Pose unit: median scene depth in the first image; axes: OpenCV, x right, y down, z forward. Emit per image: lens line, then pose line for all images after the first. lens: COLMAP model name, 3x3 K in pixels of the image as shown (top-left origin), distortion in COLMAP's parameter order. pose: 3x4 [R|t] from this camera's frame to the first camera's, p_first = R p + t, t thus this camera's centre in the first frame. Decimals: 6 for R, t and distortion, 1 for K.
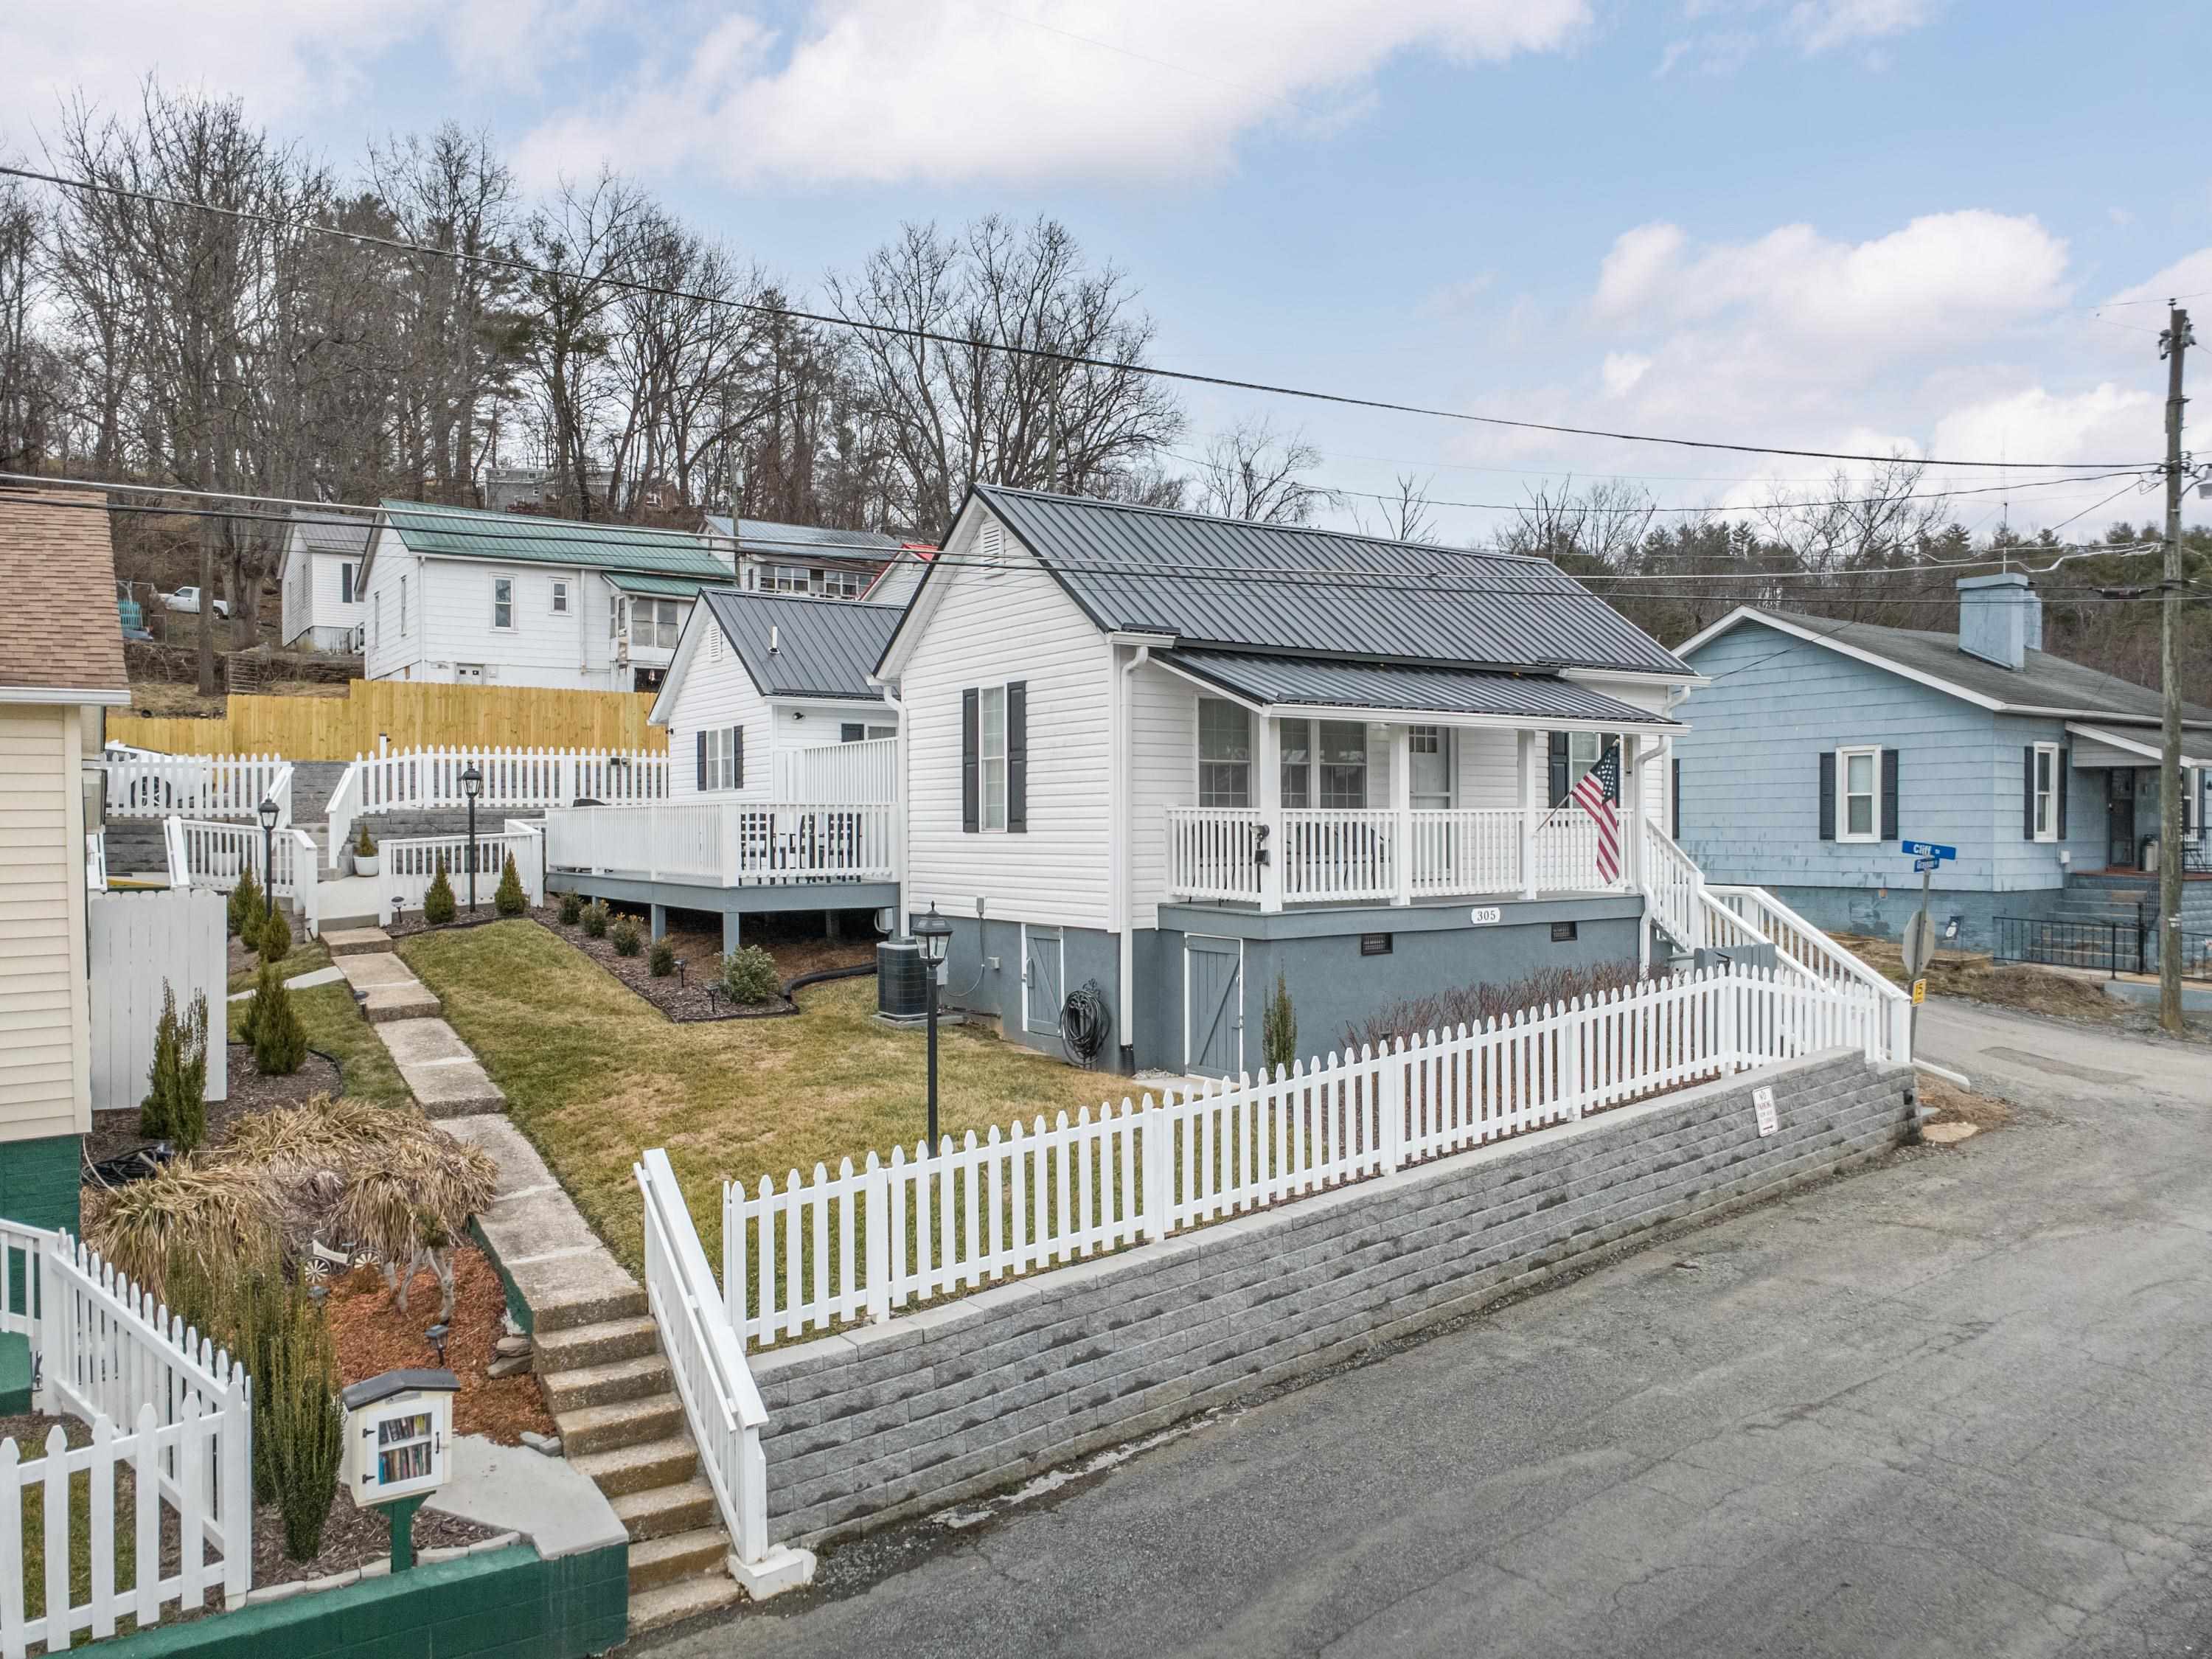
lens RADIAL K [[1577.3, 0, 1104.2], [0, 1577.3, 833.9], [0, 0, 1]] dist [0.006086, 0.000464]
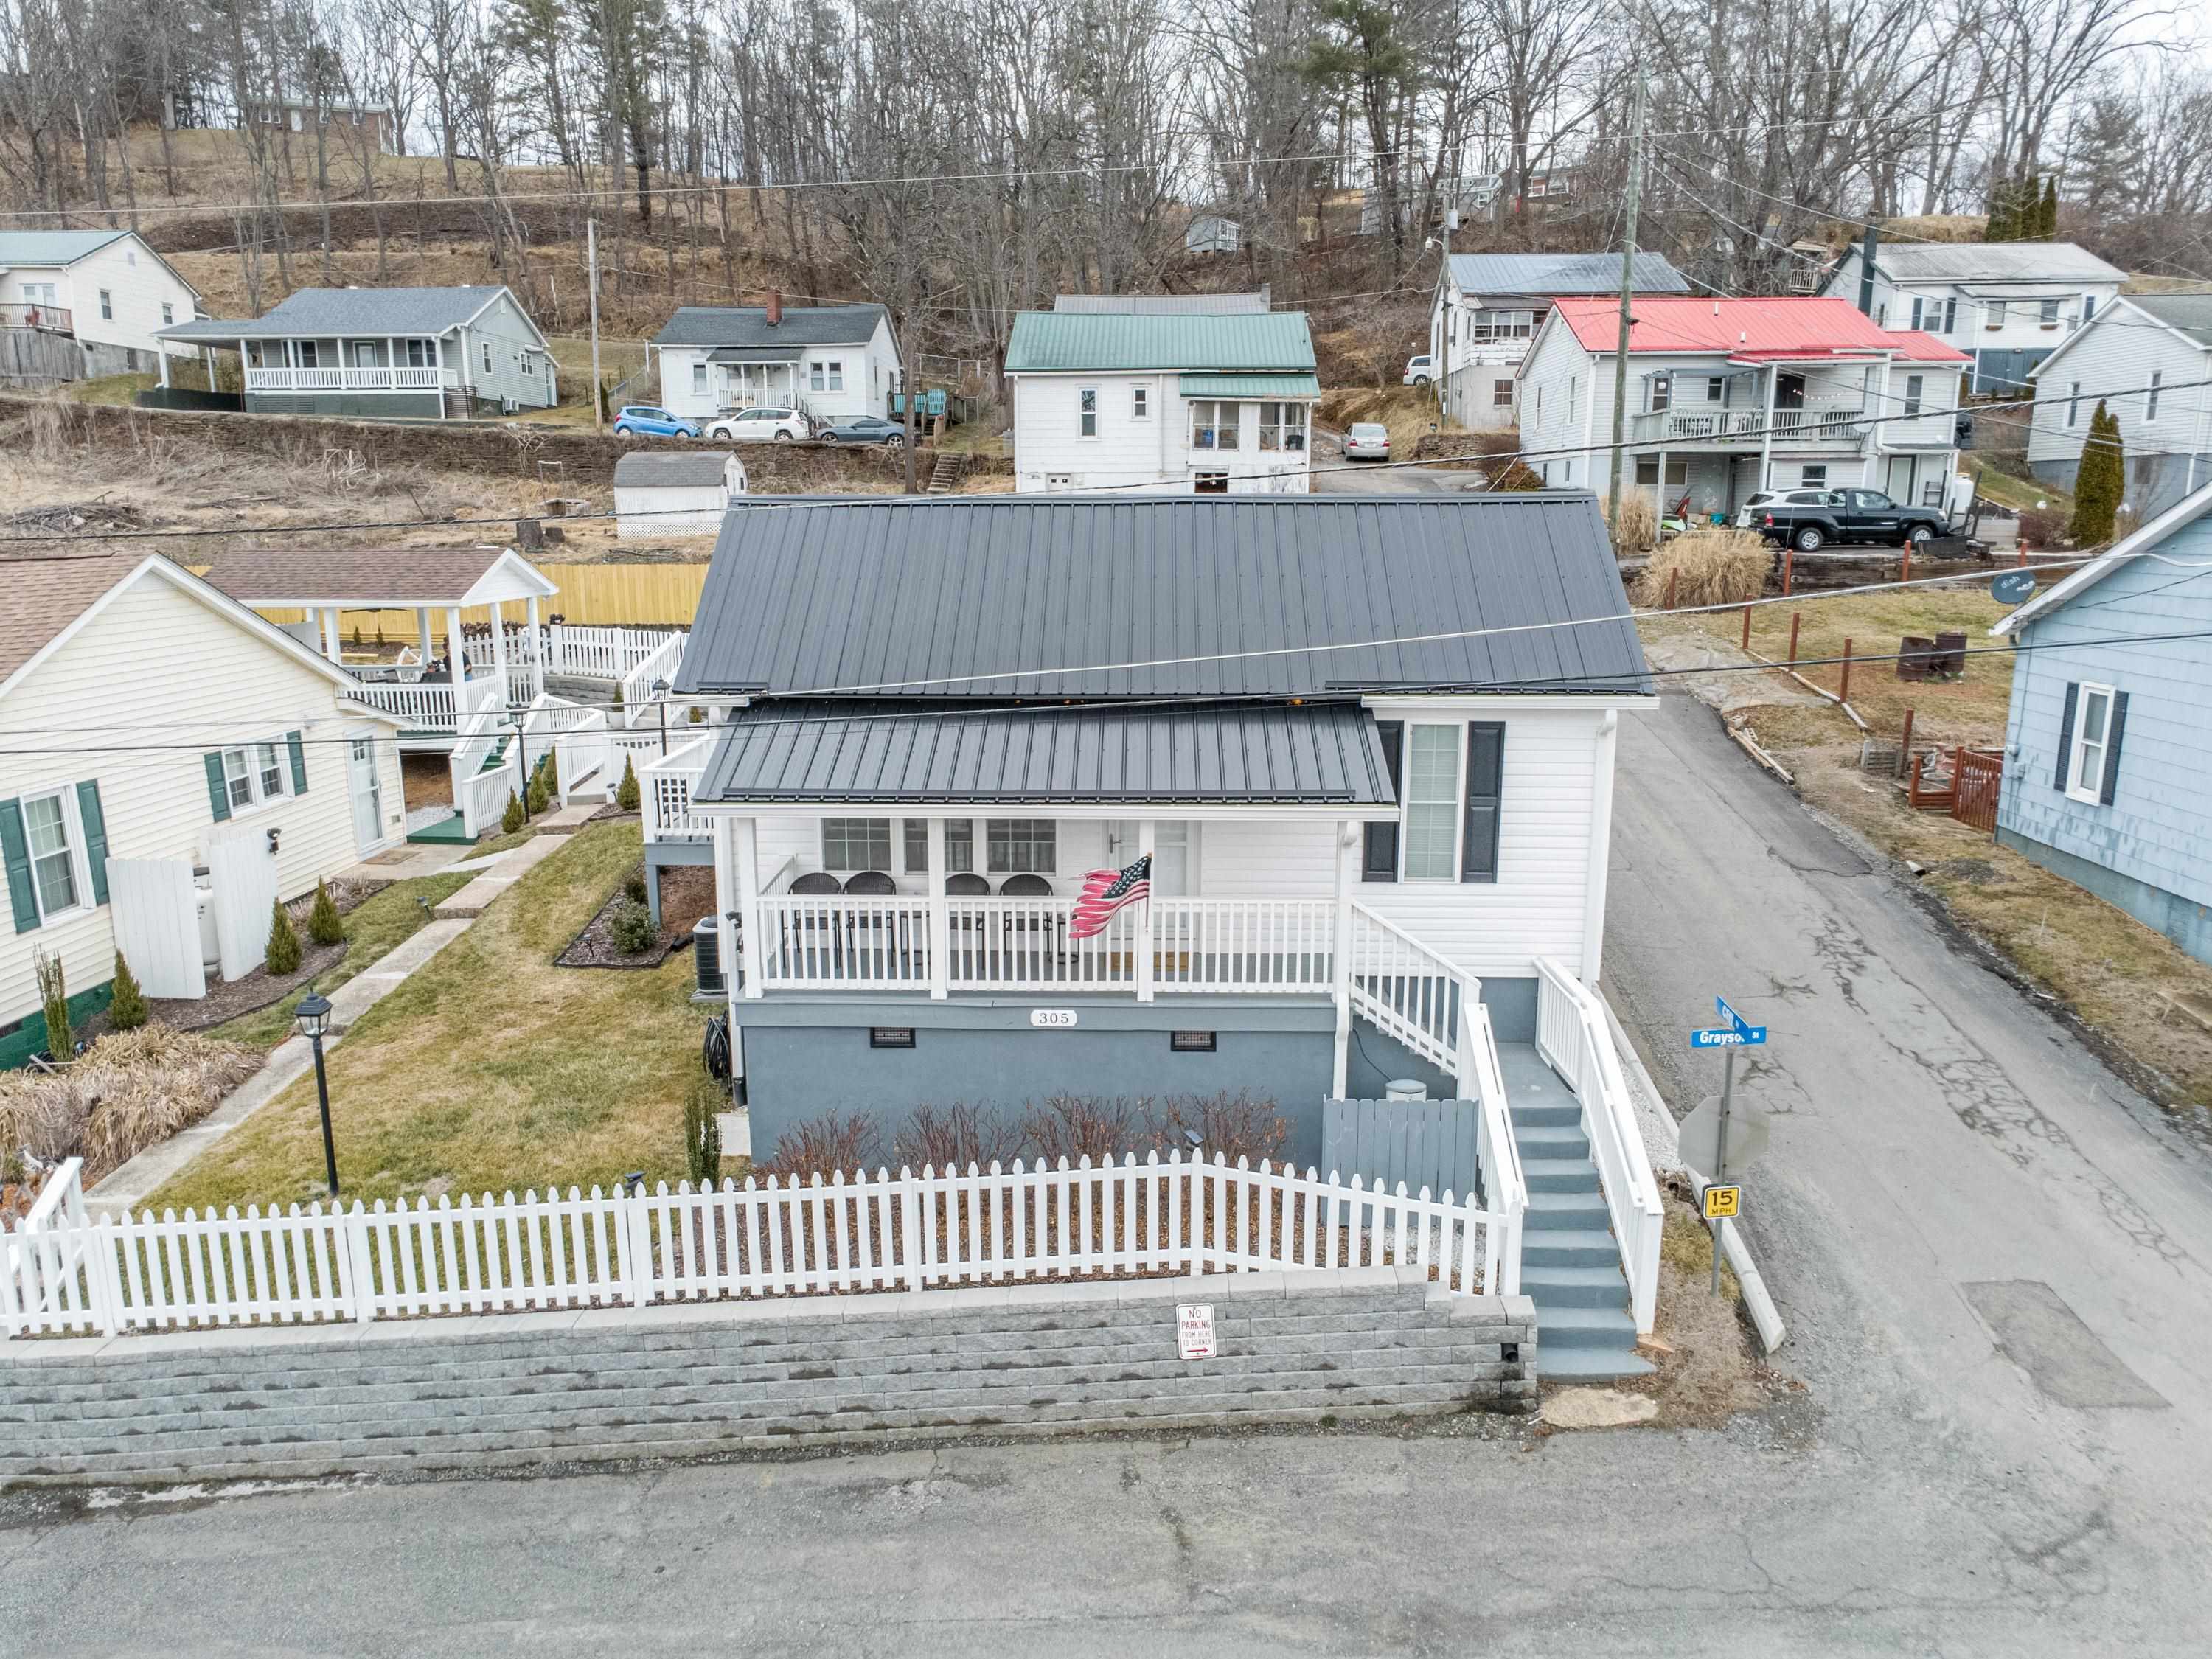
lens RADIAL K [[1577.3, 0, 1104.2], [0, 1577.3, 833.9], [0, 0, 1]] dist [0.006086, 0.000464]
pose [[0.801407, 0.128260, -0.584206, 0.772172], [-0.007186, 0.978732, 0.205019, -0.232430], [0.598077, -0.160105, 0.785284, 0.335645]]
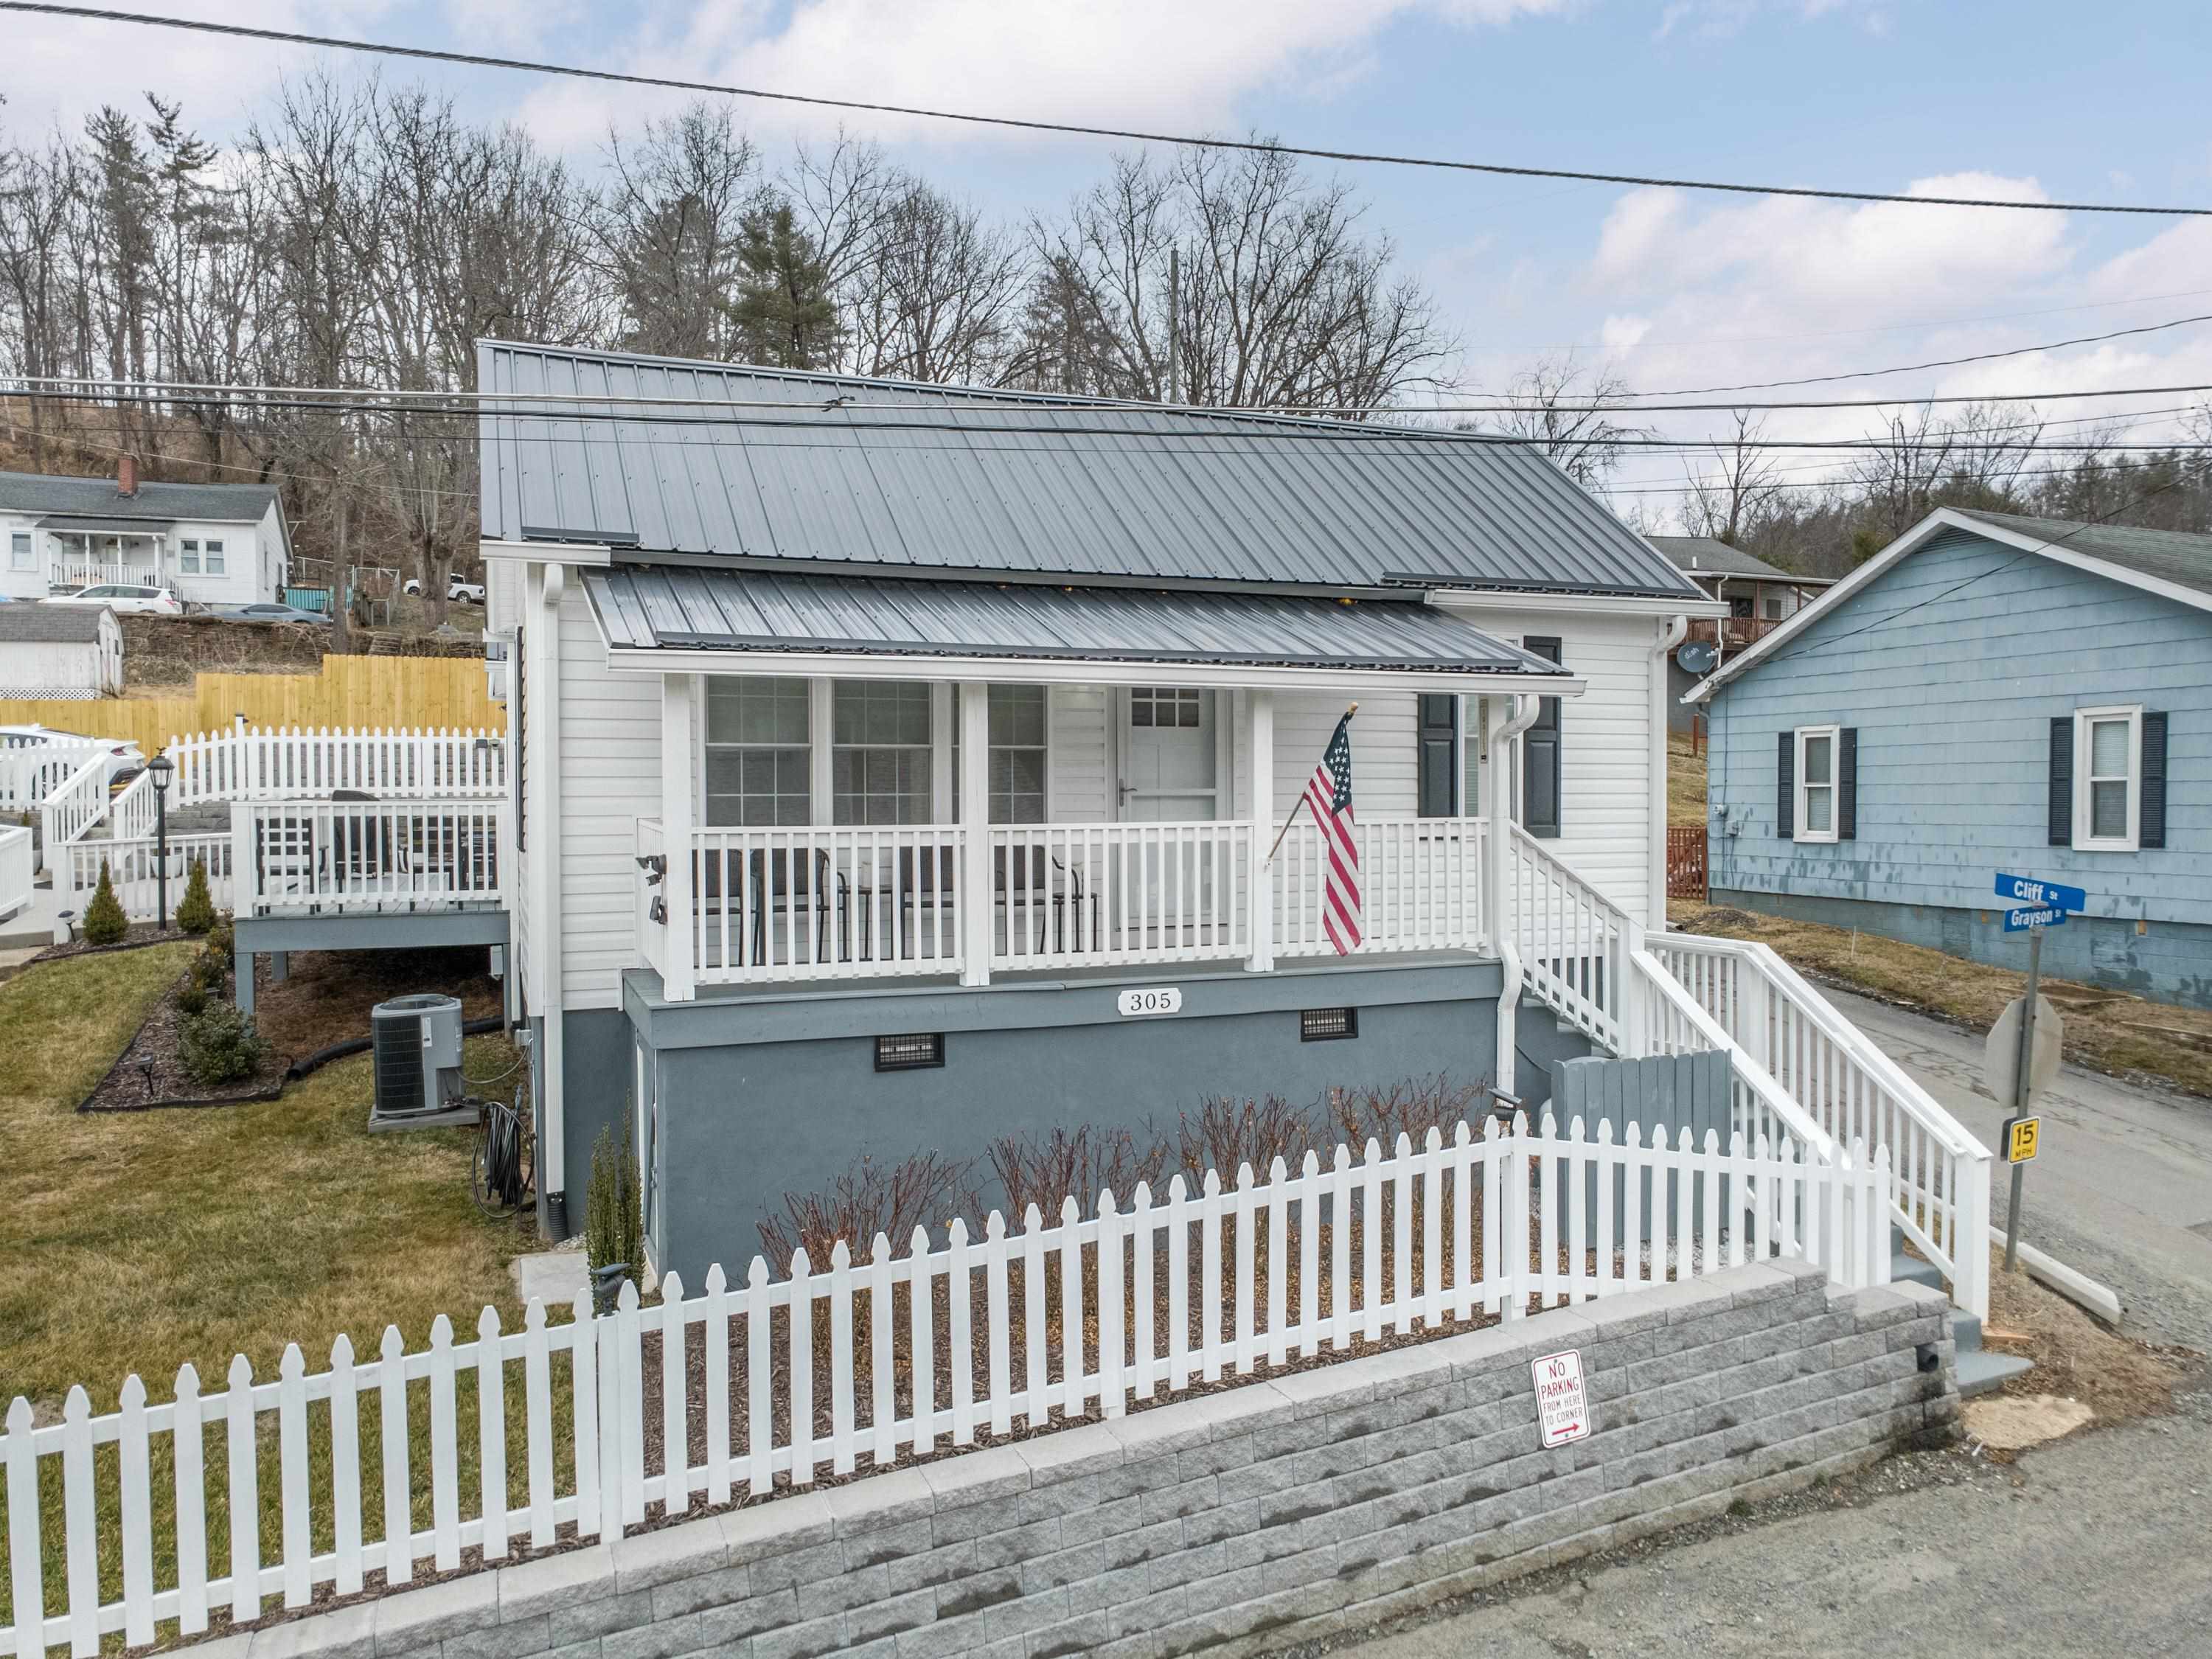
lens RADIAL K [[1568.0, 0, 1106.0], [0, 1568.0, 829.5], [0, 0, 1]] dist [0.004885, 0.001173]
pose [[0.973559, 0.005501, -0.228370, 0.361485], [-0.001866, 0.999868, 0.016129, -0.022735], [0.228429, -0.015276, 0.973441, 0.420603]]
